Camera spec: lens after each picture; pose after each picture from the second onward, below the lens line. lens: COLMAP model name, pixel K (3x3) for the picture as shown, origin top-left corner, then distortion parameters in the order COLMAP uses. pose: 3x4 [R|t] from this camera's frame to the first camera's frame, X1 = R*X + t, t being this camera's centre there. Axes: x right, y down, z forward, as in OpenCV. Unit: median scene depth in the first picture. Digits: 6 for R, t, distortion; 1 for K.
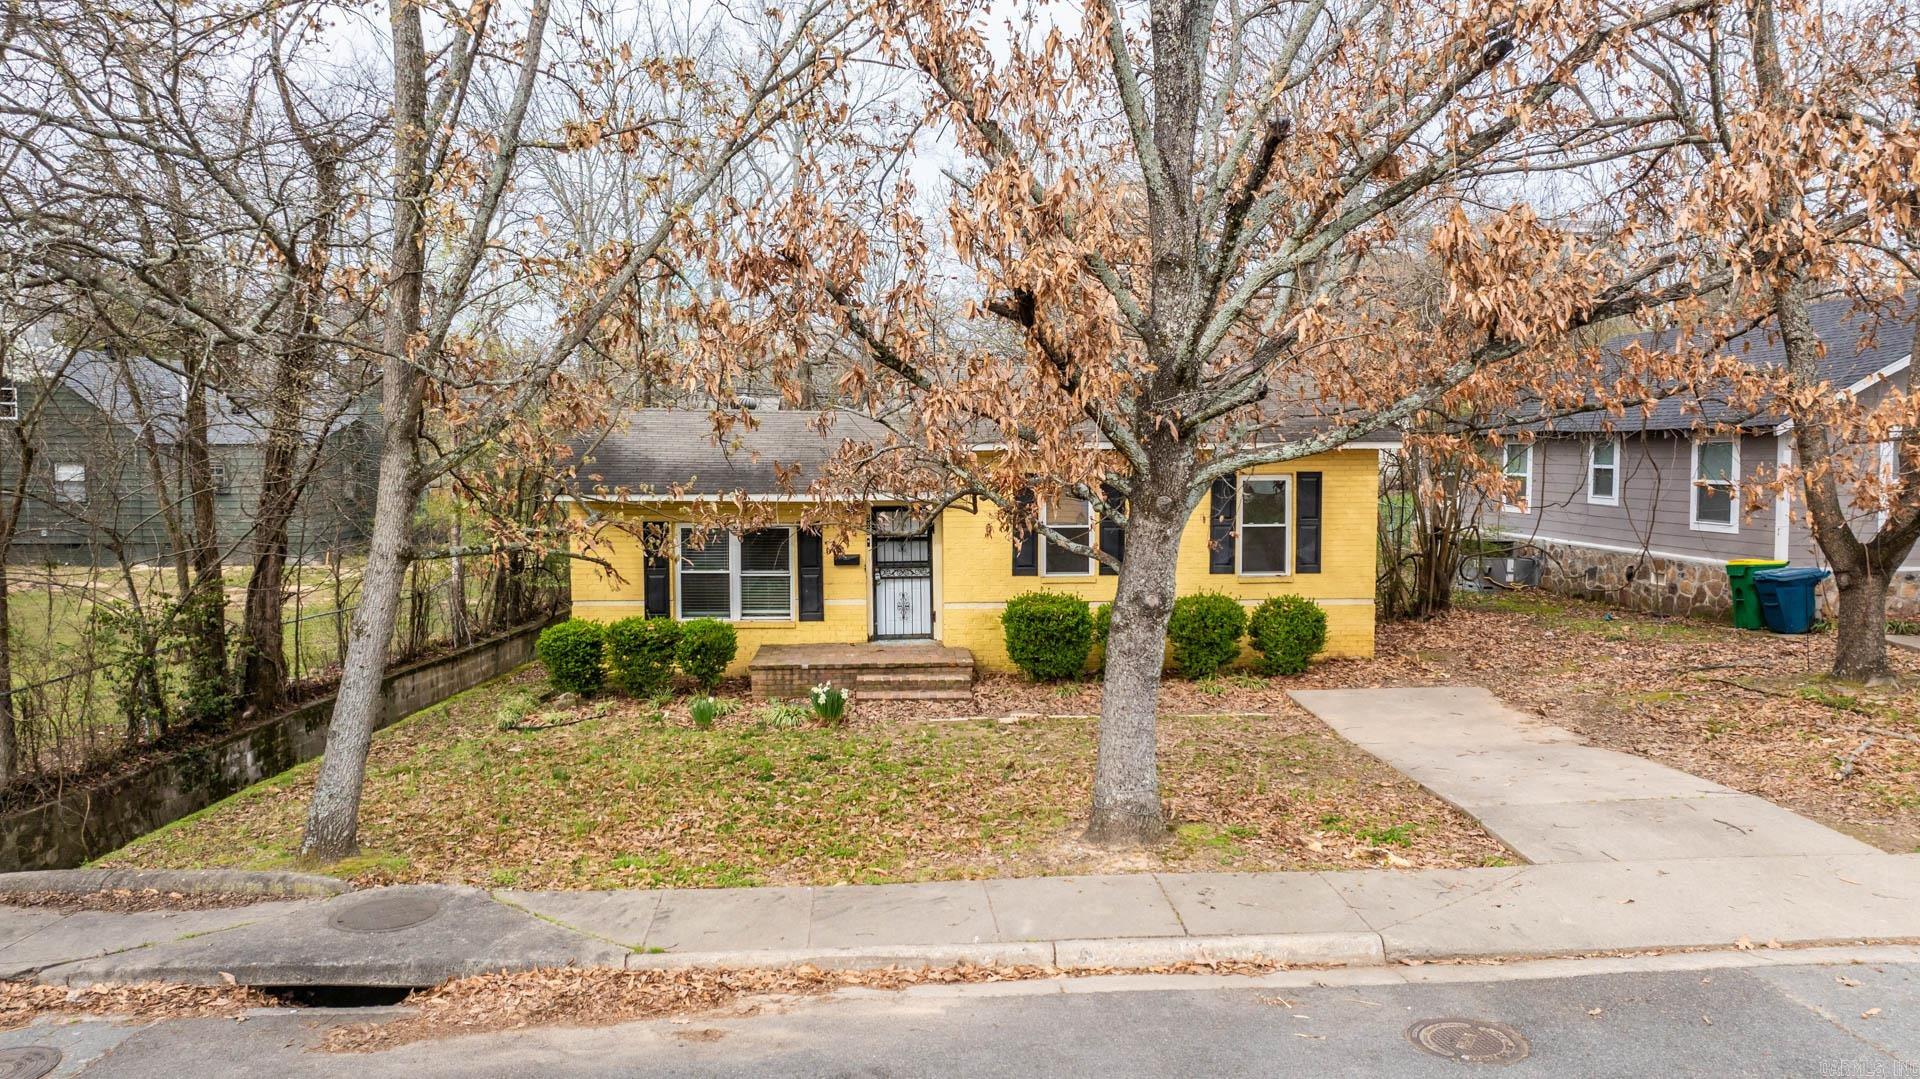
lens RADIAL K [[1347.4, 0, 958.0], [0, 1347.4, 535.7], [0, 0, 1]] dist [-0.022559, 0.006644]
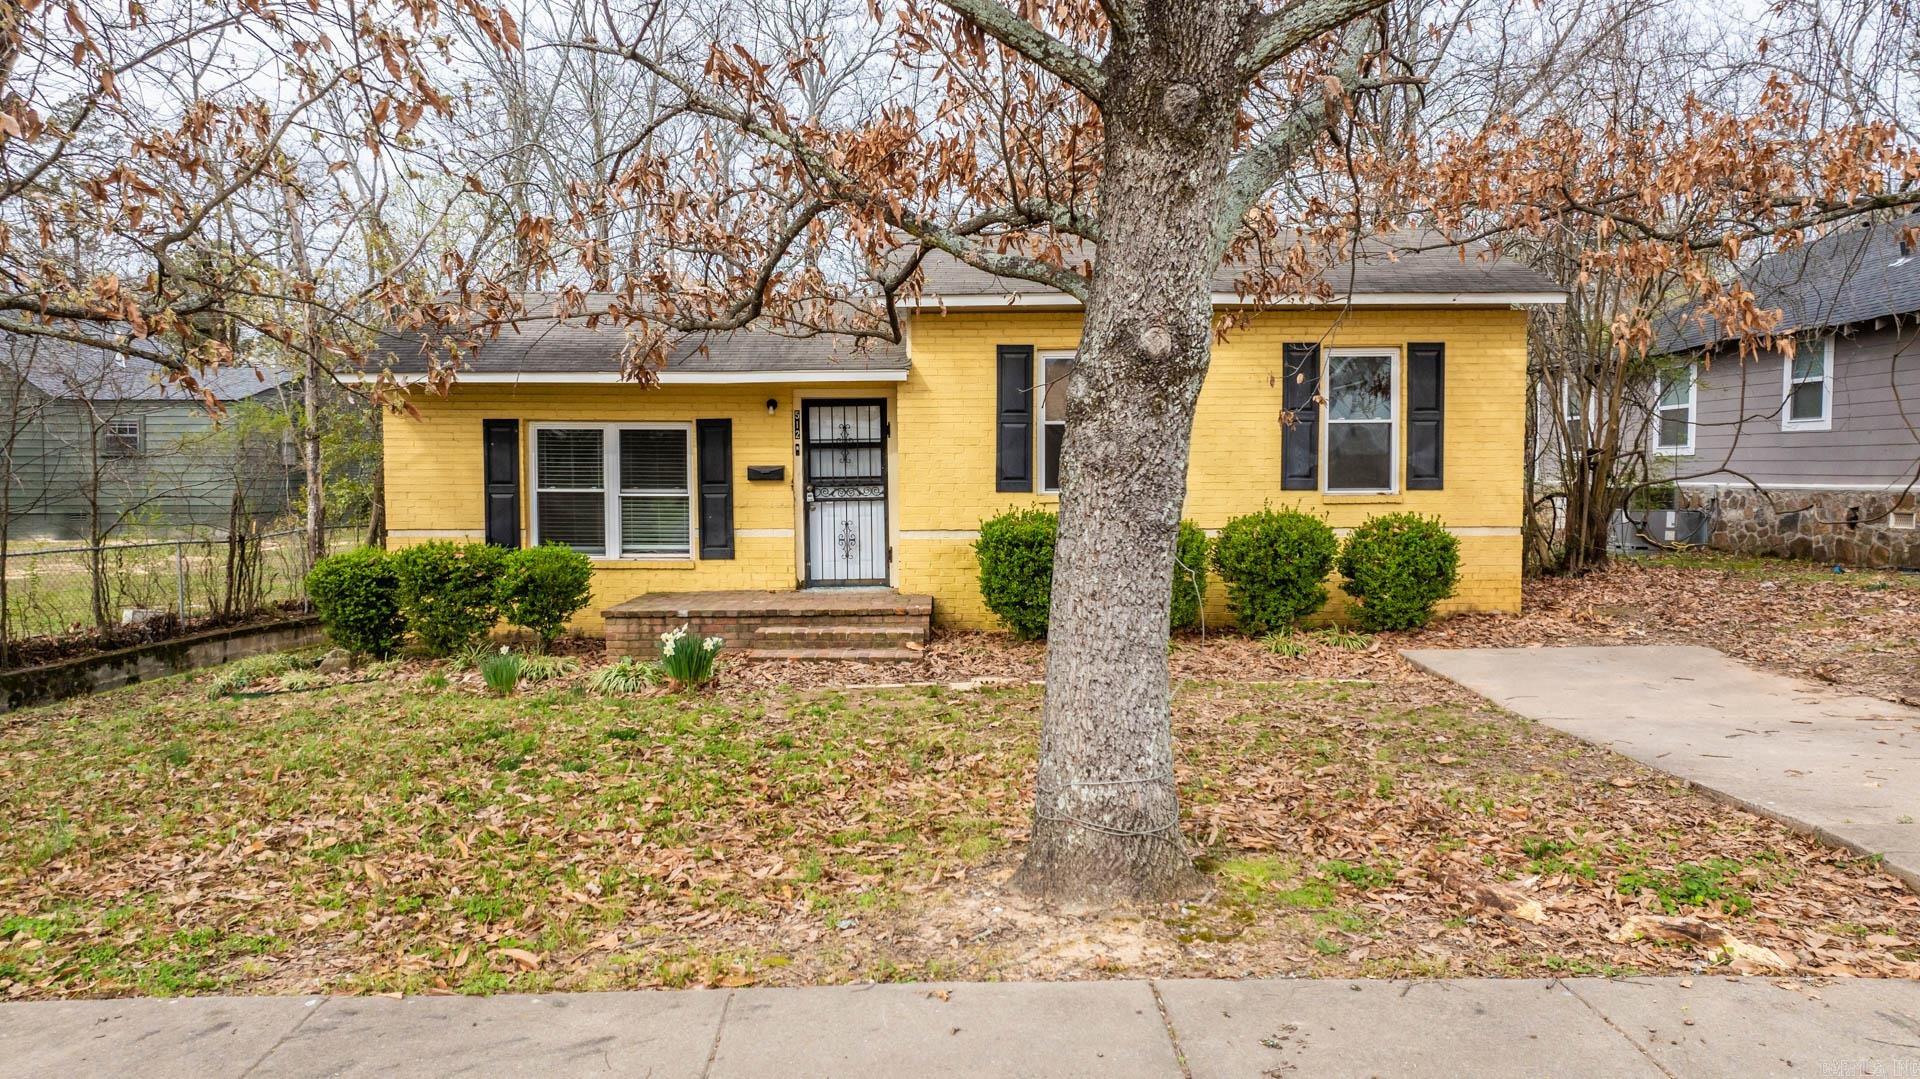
lens RADIAL K [[1347.4, 0, 956.8], [0, 1347.4, 539.8], [0, 0, 1]] dist [-0.022559, 0.006644]
pose [[0.998823, 0.000771, -0.048492, 0.058027], [-0.001352, 0.999928, -0.011952, 0.067664], [0.048479, 0.012003, 0.998752, 0.323778]]
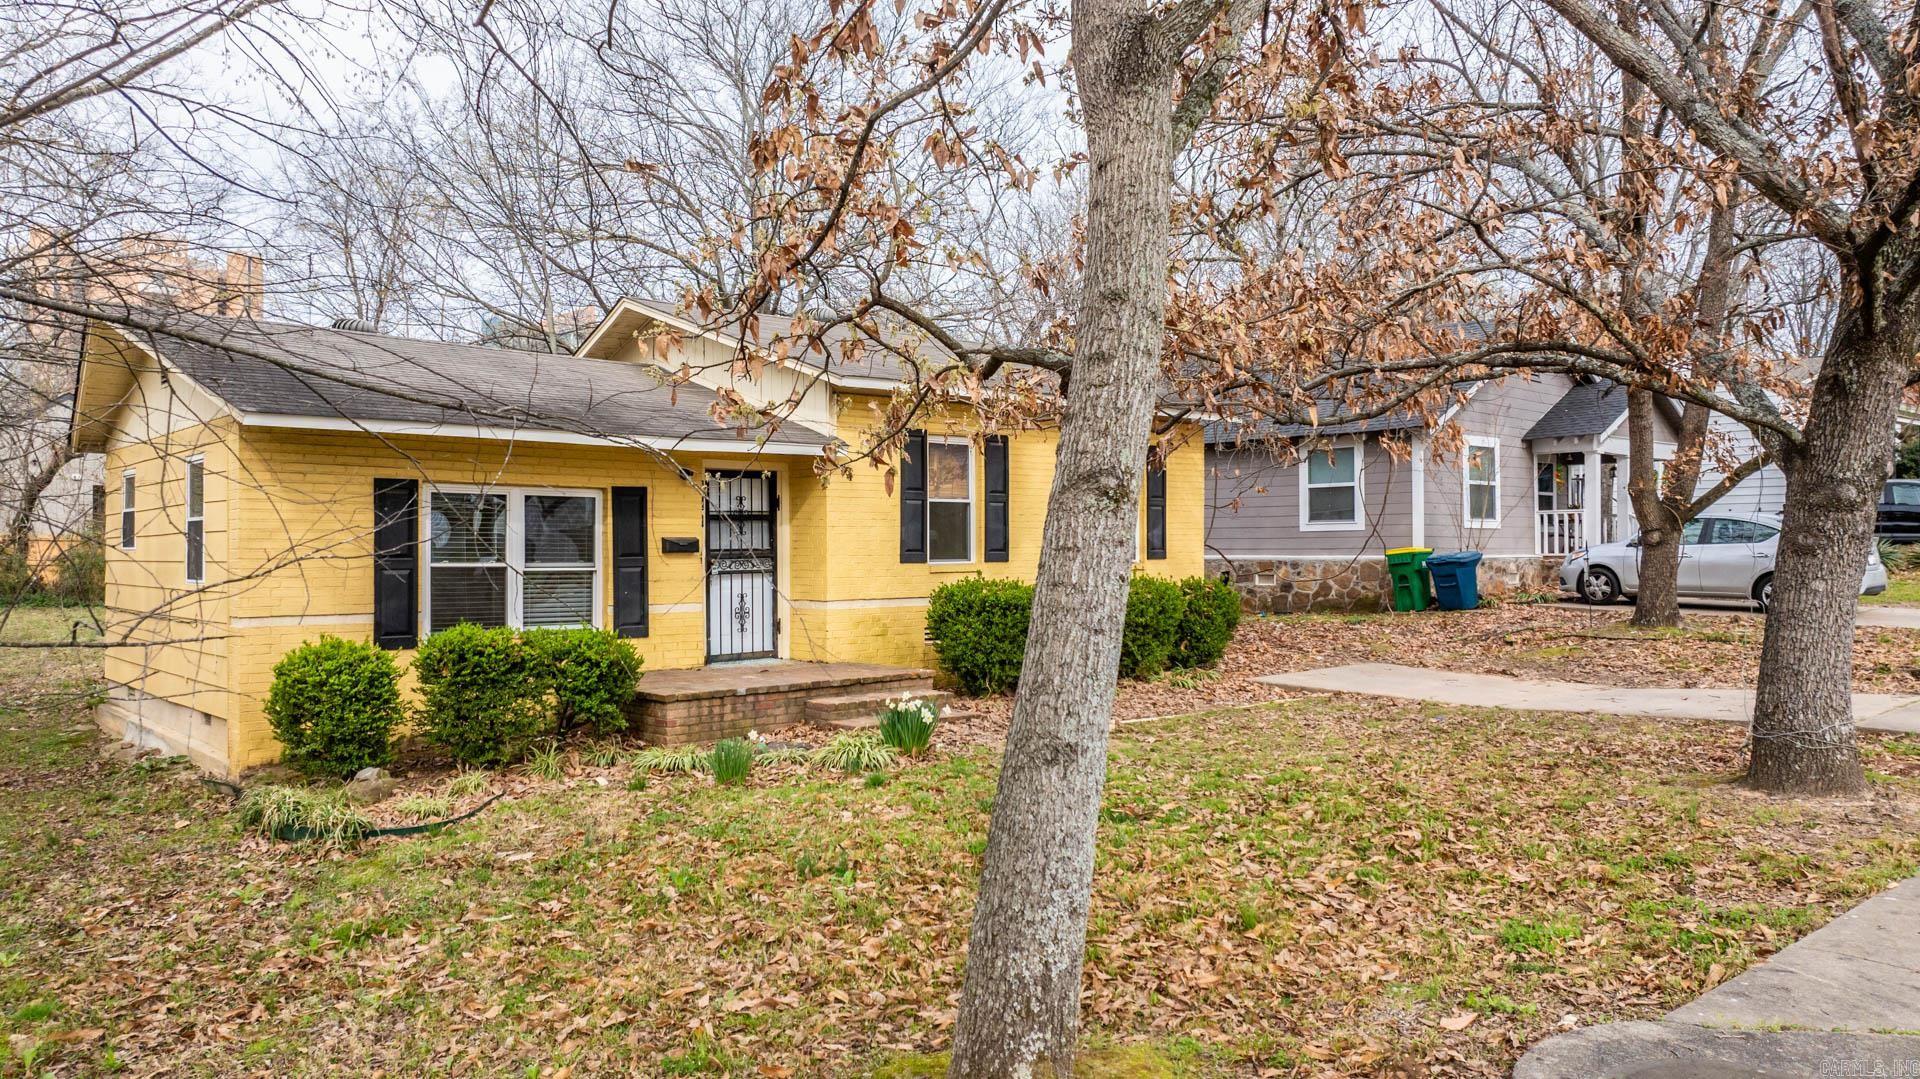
lens RADIAL K [[1347.4, 0, 960.1], [0, 1347.4, 540.9], [0, 0, 1]] dist [-0.022559, 0.006644]
pose [[0.771154, 0.003586, 0.636639, -0.446425], [0.039228, 0.997816, -0.053137, 0.063125], [-0.635439, 0.065951, 0.769329, 0.427390]]
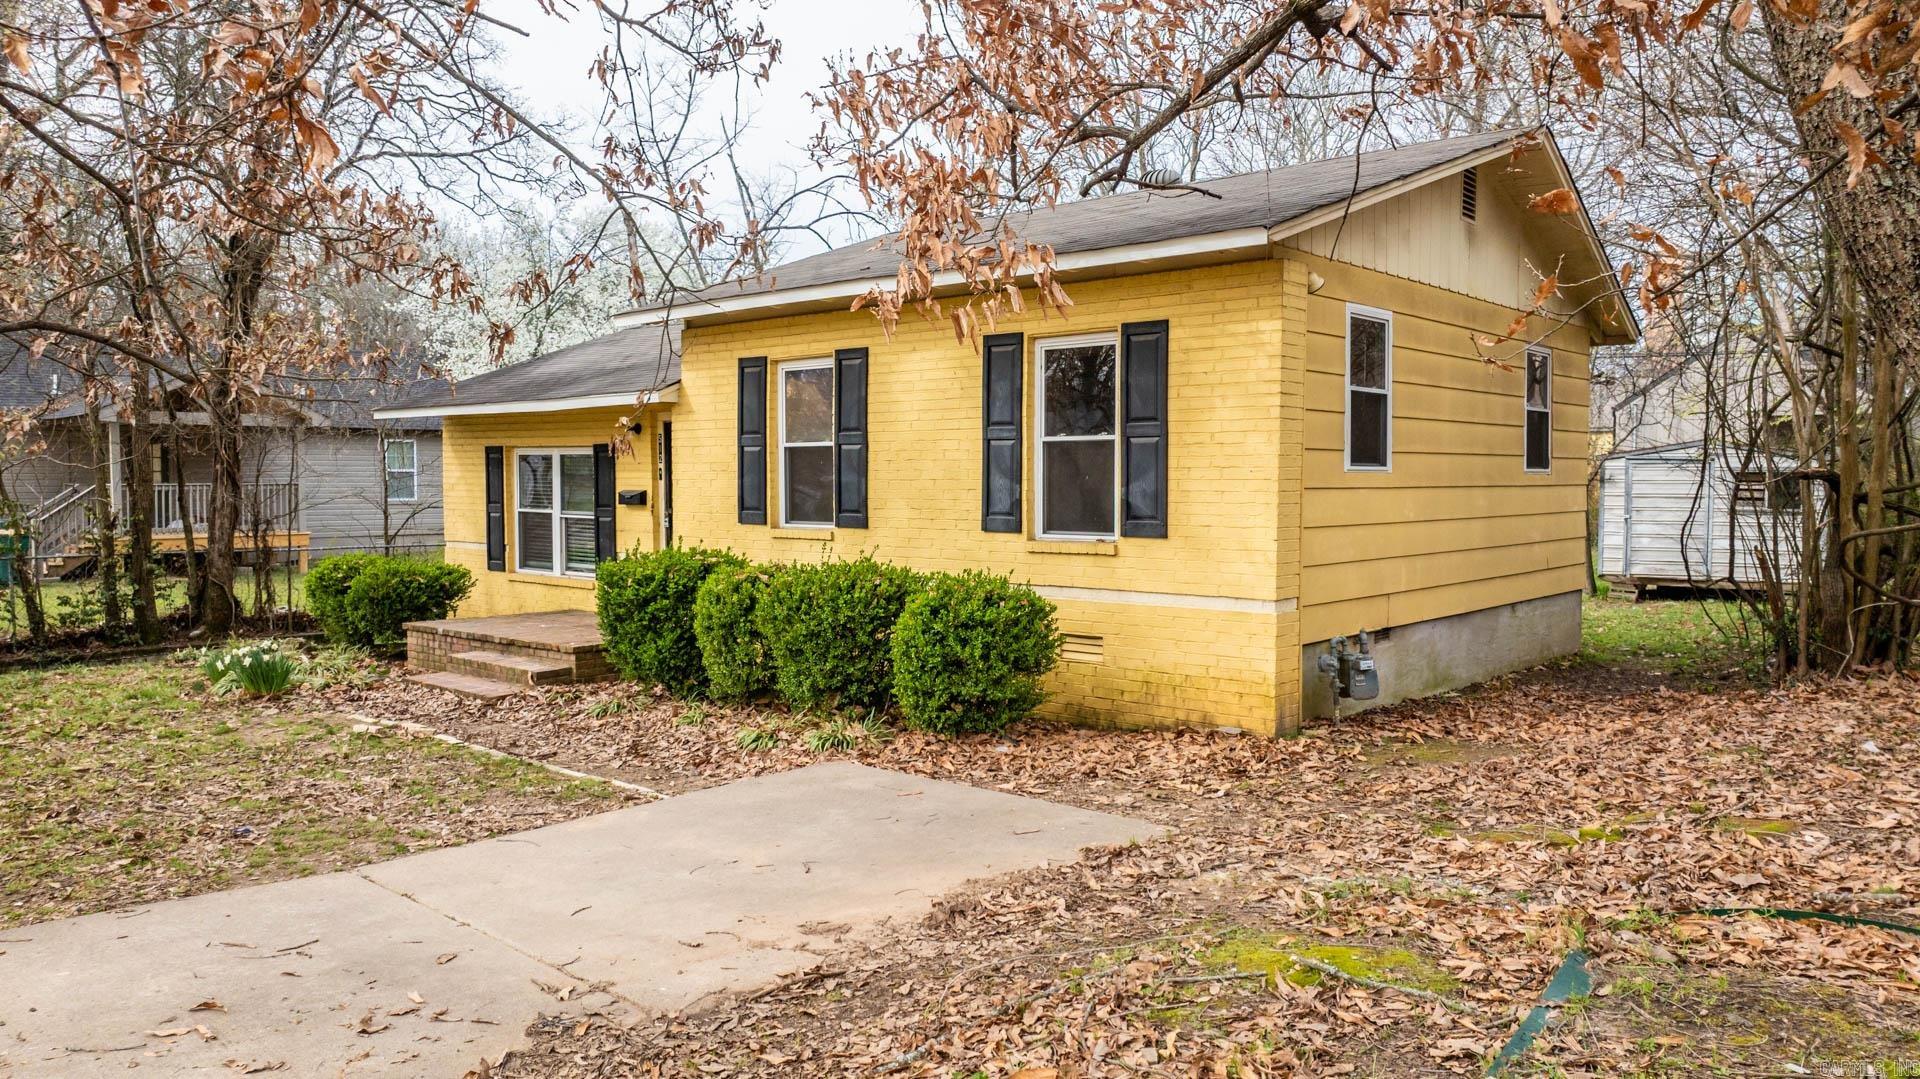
lens RADIAL K [[1347.4, 0, 966.6], [0, 1347.4, 533.5], [0, 0, 1]] dist [-0.022559, 0.006644]
pose [[0.723846, 0.032006, -0.689219, 0.587667], [-0.047206, 0.998880, -0.003191, 0.033724], [0.688345, 0.034845, 0.724546, 0.668892]]
